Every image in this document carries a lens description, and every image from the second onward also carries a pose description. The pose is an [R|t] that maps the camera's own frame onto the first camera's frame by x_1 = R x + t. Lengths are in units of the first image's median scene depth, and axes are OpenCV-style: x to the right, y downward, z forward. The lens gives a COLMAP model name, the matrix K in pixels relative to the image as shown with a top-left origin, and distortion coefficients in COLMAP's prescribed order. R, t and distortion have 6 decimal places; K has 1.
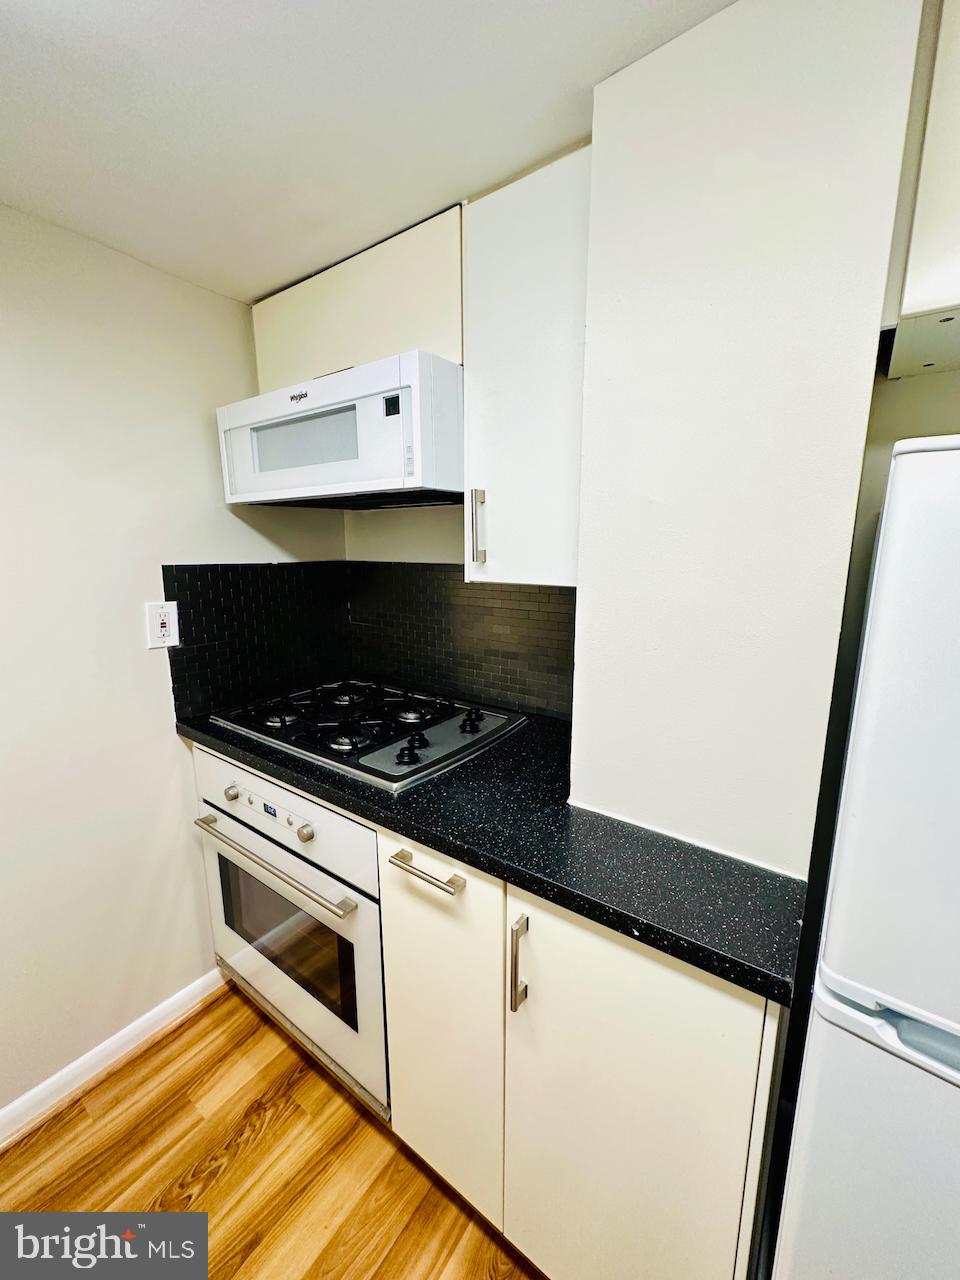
lens RADIAL K [[515.6, 0, 480.0], [0, 515.6, 640.0], [0, 0, 1]] dist [0.001006, 0.000346]
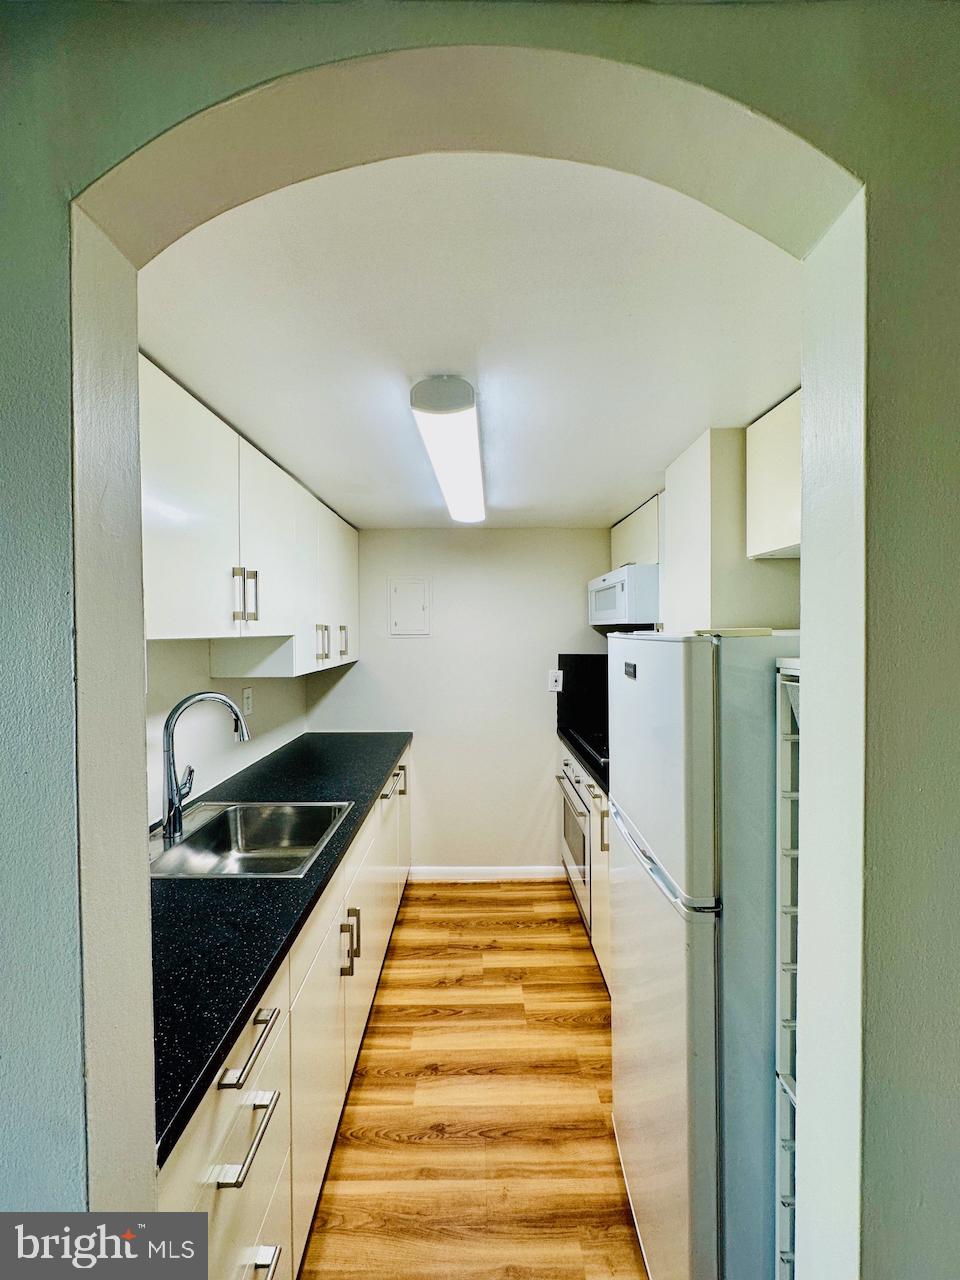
lens RADIAL K [[515.6, 0, 480.0], [0, 515.6, 640.0], [0, 0, 1]] dist [0.001006, 0.000346]
pose [[0.597710, 0.011804, -0.801626, 0.933564], [-0.143872, 0.985239, -0.092766, 0.048506], [0.788698, 0.170778, 0.590585, -0.567454]]
